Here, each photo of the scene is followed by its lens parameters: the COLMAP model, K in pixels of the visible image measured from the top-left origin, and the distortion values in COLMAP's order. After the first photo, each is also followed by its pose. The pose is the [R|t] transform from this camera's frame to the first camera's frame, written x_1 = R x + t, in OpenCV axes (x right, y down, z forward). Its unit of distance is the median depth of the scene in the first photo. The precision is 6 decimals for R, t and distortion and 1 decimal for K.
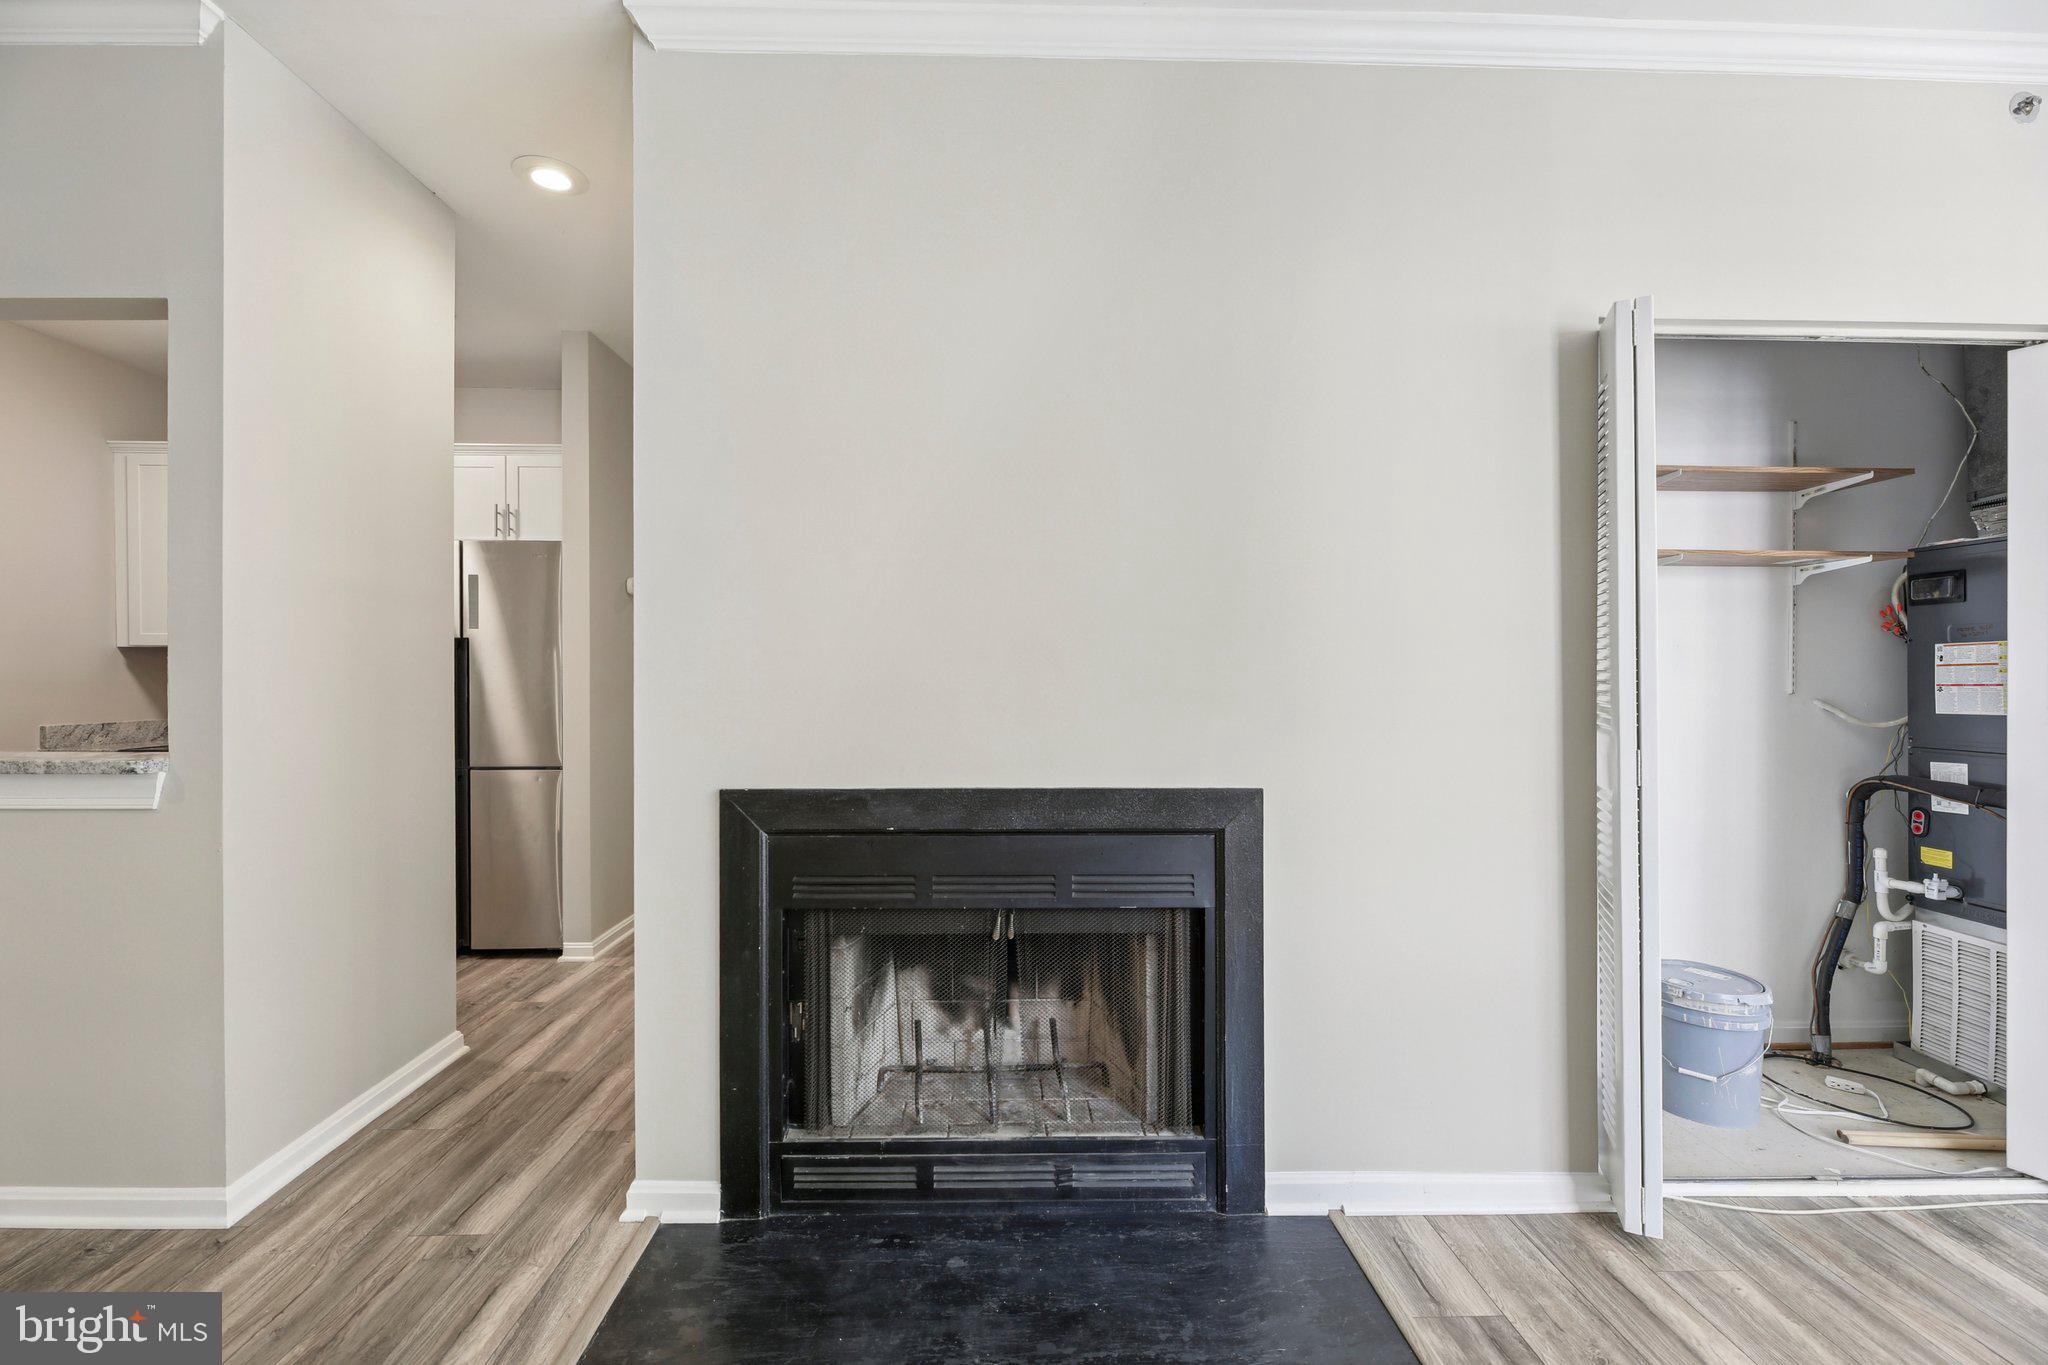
lens RADIAL K [[837.2, 0, 1011.5], [0, 837.2, 677.0], [0, 0, 1]] dist [-0.002911, -0.002260]
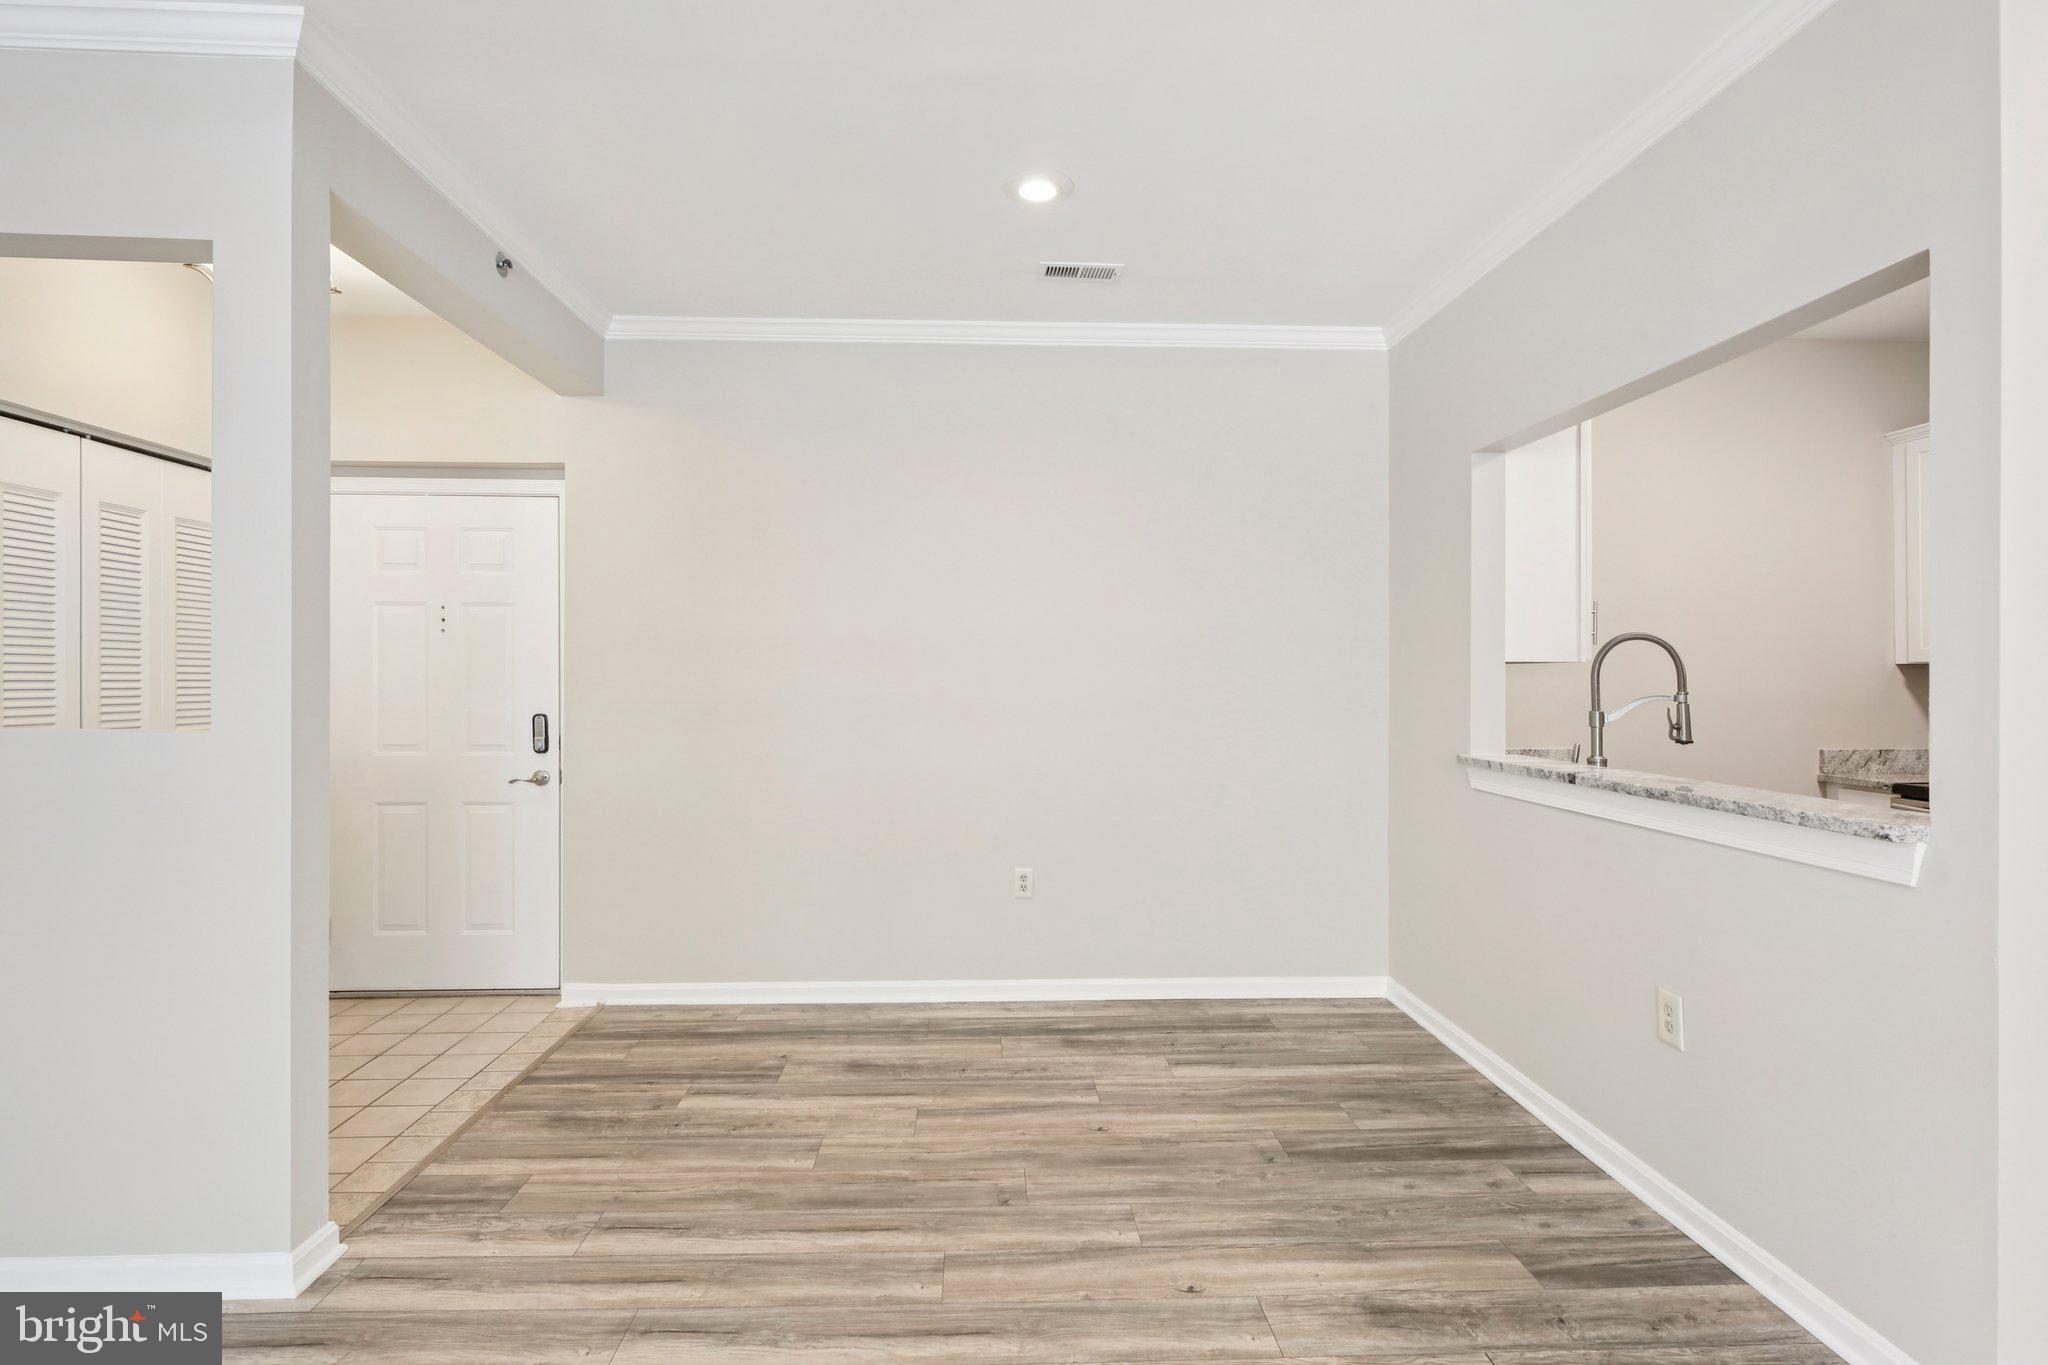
lens RADIAL K [[978.1, 0, 1004.2], [0, 978.1, 676.7], [0, 0, 1]] dist [0.003356, -0.002912]
pose [[-0.000834, -0.000785, -0.999999, -0.068139], [-0.000871, 0.999999, -0.000785, -0.040169], [0.999999, 0.000870, -0.000835, 0.104755]]
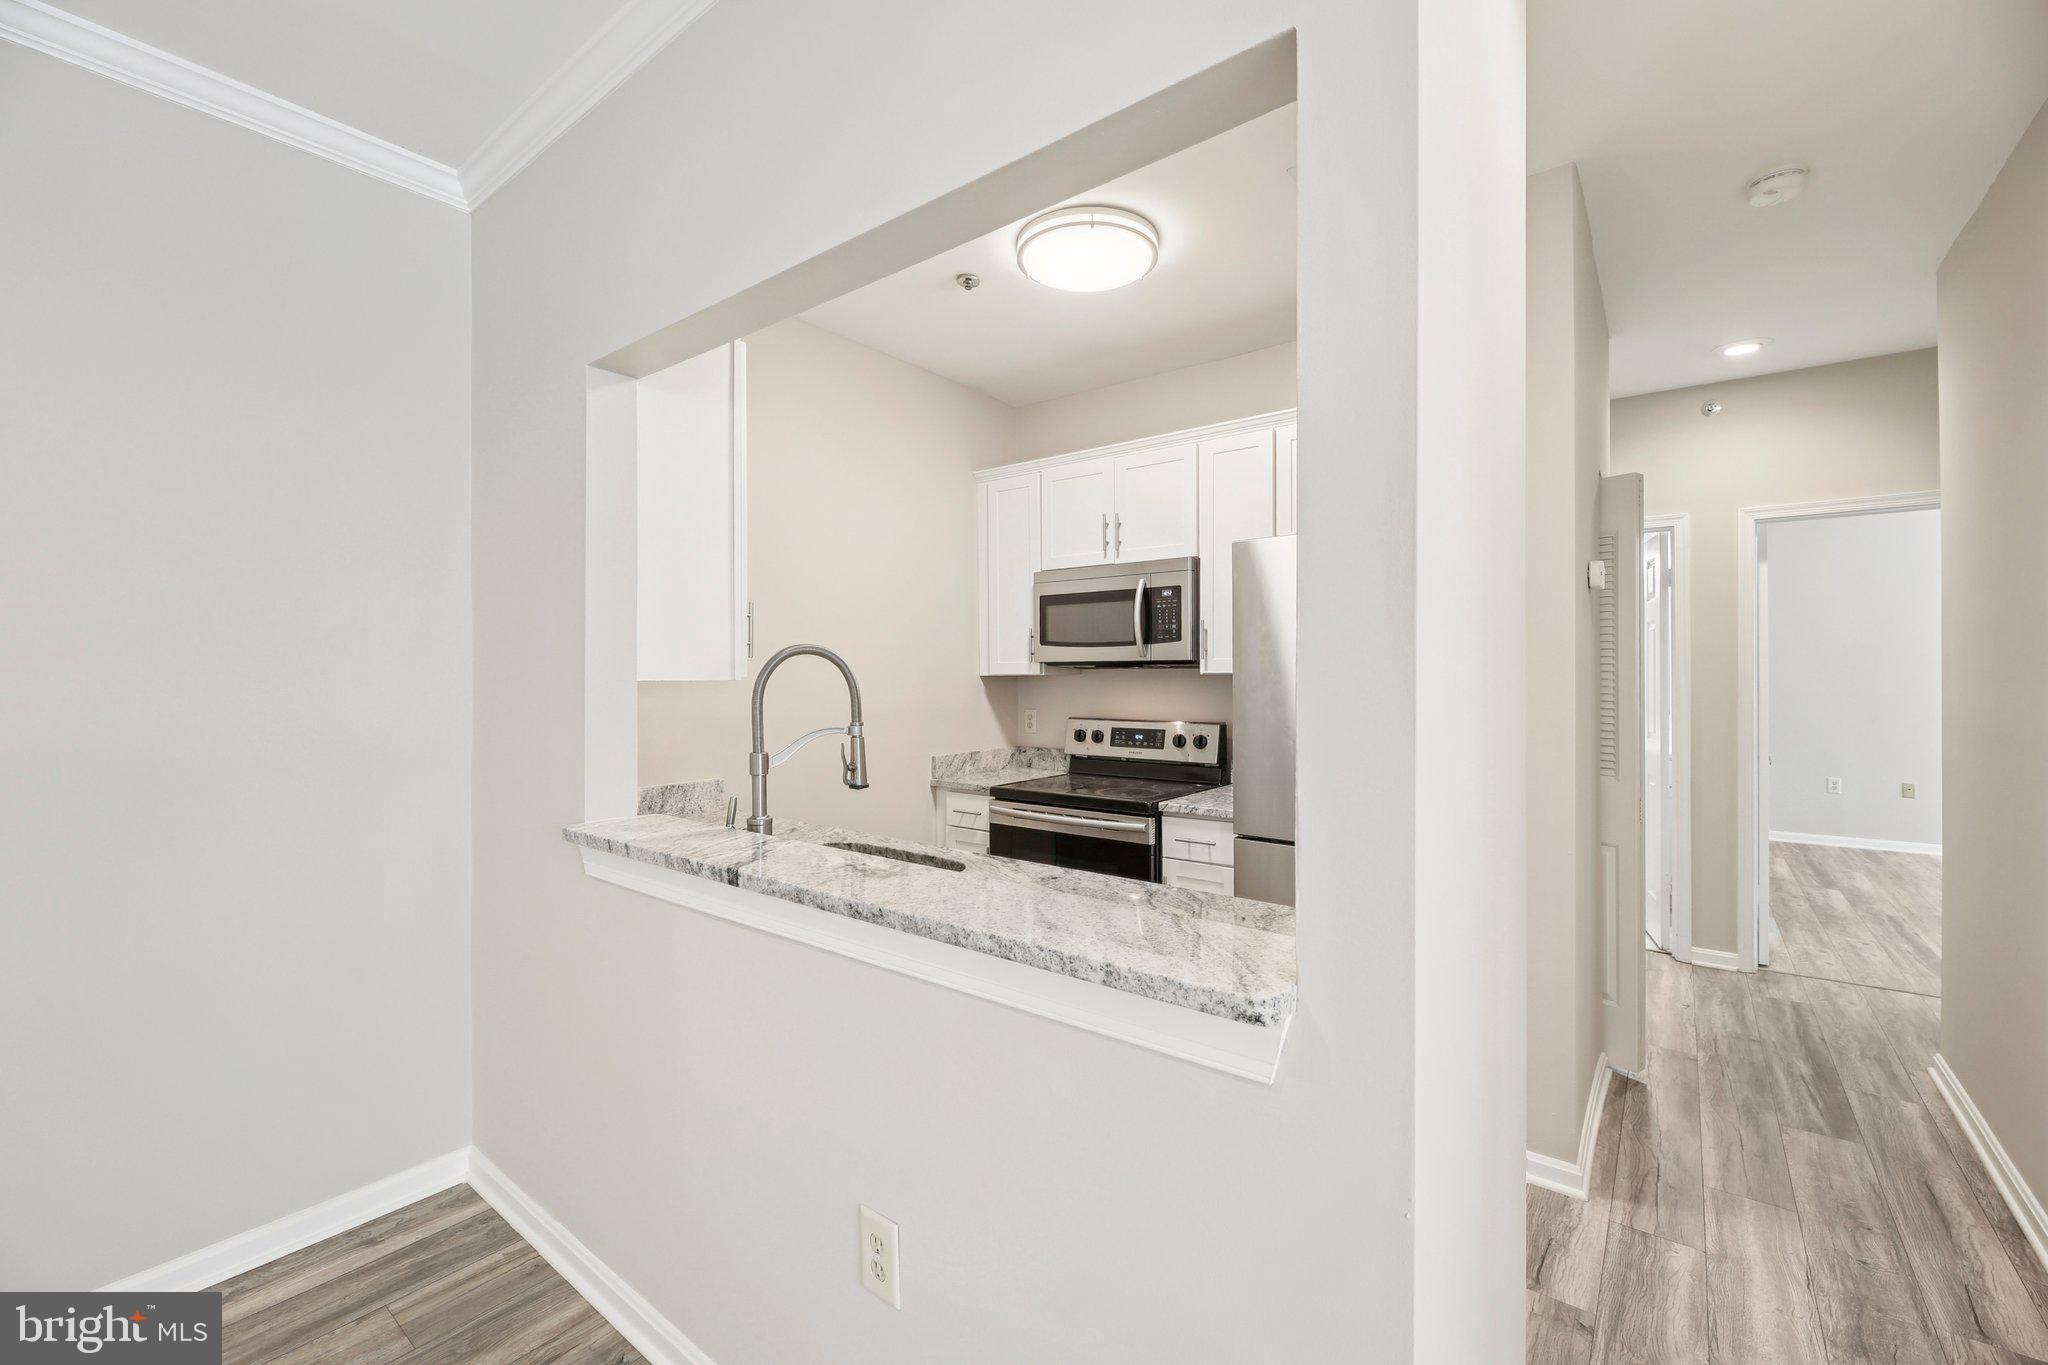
lens RADIAL K [[837.2, 0, 1025.8], [0, 837.2, 664.6], [0, 0, 1]] dist [-0.002911, -0.002260]
pose [[0.775795, -0.009708, -0.630910, -0.753657], [0.004336, 0.999940, -0.010054, -0.075621], [0.630970, 0.005065, 0.775791, 0.478646]]
